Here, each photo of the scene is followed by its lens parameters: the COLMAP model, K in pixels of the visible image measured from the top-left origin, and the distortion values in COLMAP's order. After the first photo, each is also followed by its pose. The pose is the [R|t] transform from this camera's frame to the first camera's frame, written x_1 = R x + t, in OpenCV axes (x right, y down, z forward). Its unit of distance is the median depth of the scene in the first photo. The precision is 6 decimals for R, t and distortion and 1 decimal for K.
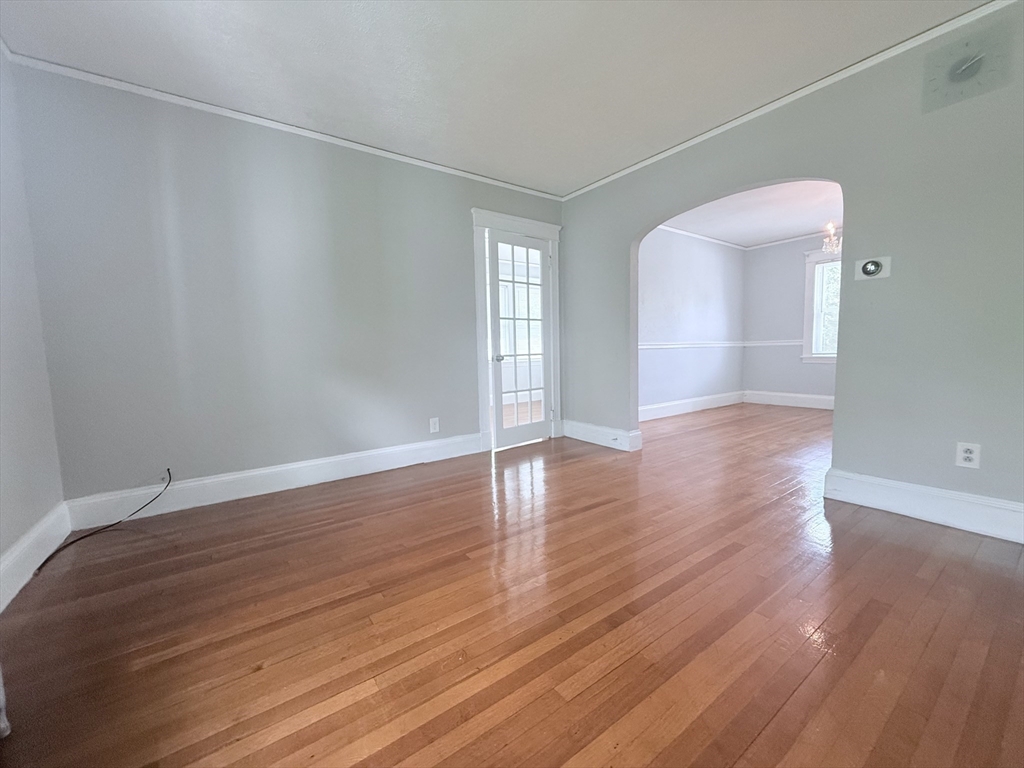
lens RADIAL K [[405.4, 0, 511.7], [0, 405.4, 387.1], [0, 0, 1]] dist [-0.000373, 0.000066]
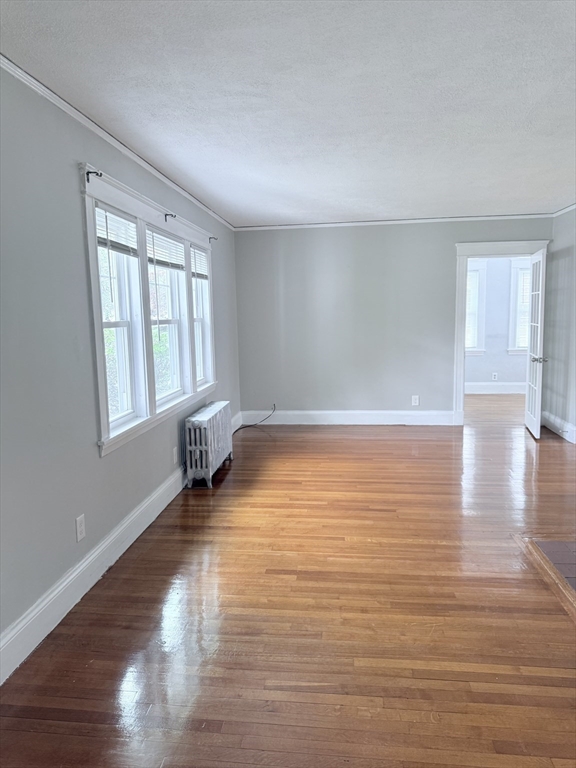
lens RADIAL K [[541.6, 0, 286.5], [0, 541.6, 381.0], [0, 0, 1]] dist [0.006283, 0.001025]
pose [[0.744557, 0.093987, -0.660909, 1.093964], [-0.059583, 0.995444, 0.074437, -0.135464], [0.664894, -0.016044, 0.746765, -1.101953]]
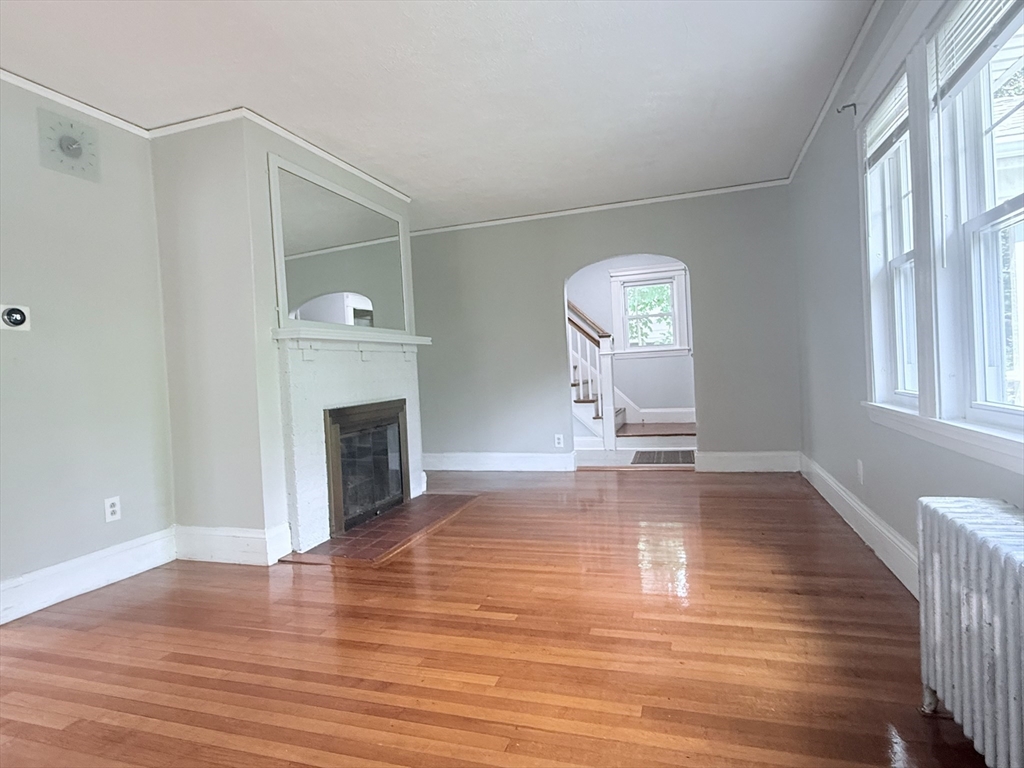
lens RADIAL K [[563.9, 0, 512.1], [0, 563.9, 383.4], [0, 0, 1]] dist [-0.003718, 0.000041]
pose [[-0.590230, 0.039366, 0.806275, -0.591332], [0.141036, 0.988477, 0.054982, -0.077518], [-0.794819, 0.146166, -0.588980, 0.856834]]
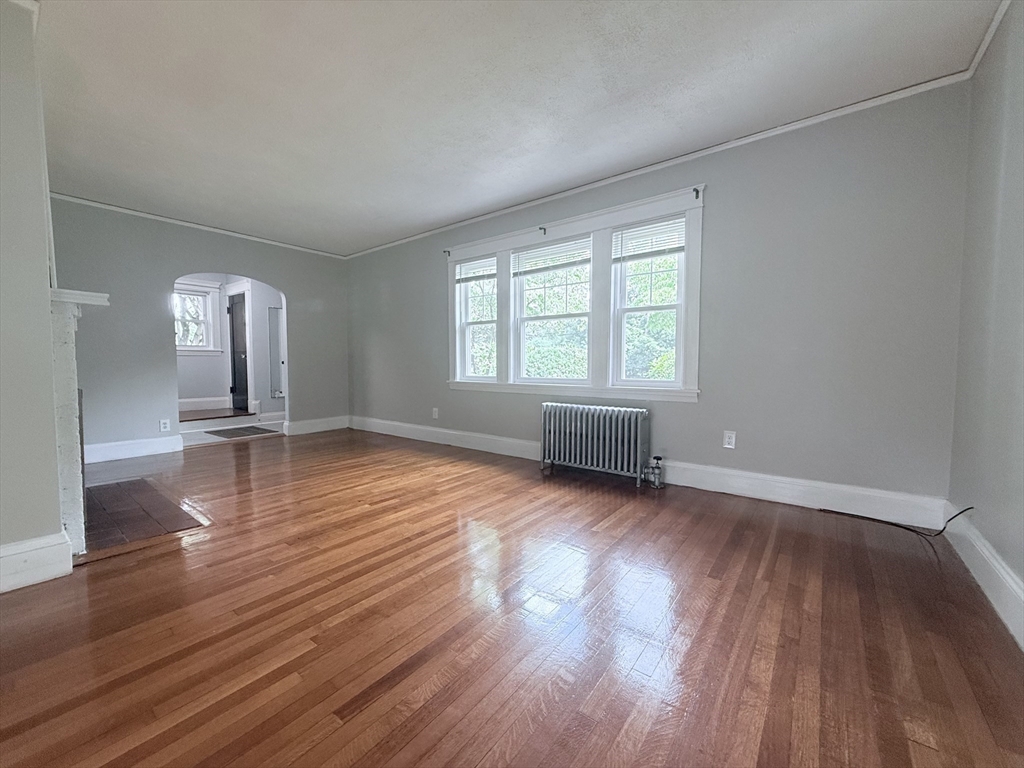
lens RADIAL K [[405.4, 0, 503.7], [0, 405.4, 382.7], [0, 0, 1]] dist [-0.000373, 0.000066]
pose [[-0.959549, 0.040217, -0.278655, 0.218227], [-0.000063, 0.989714, 0.143058, -0.143639], [0.281543, 0.137288, -0.949677, 1.526280]]
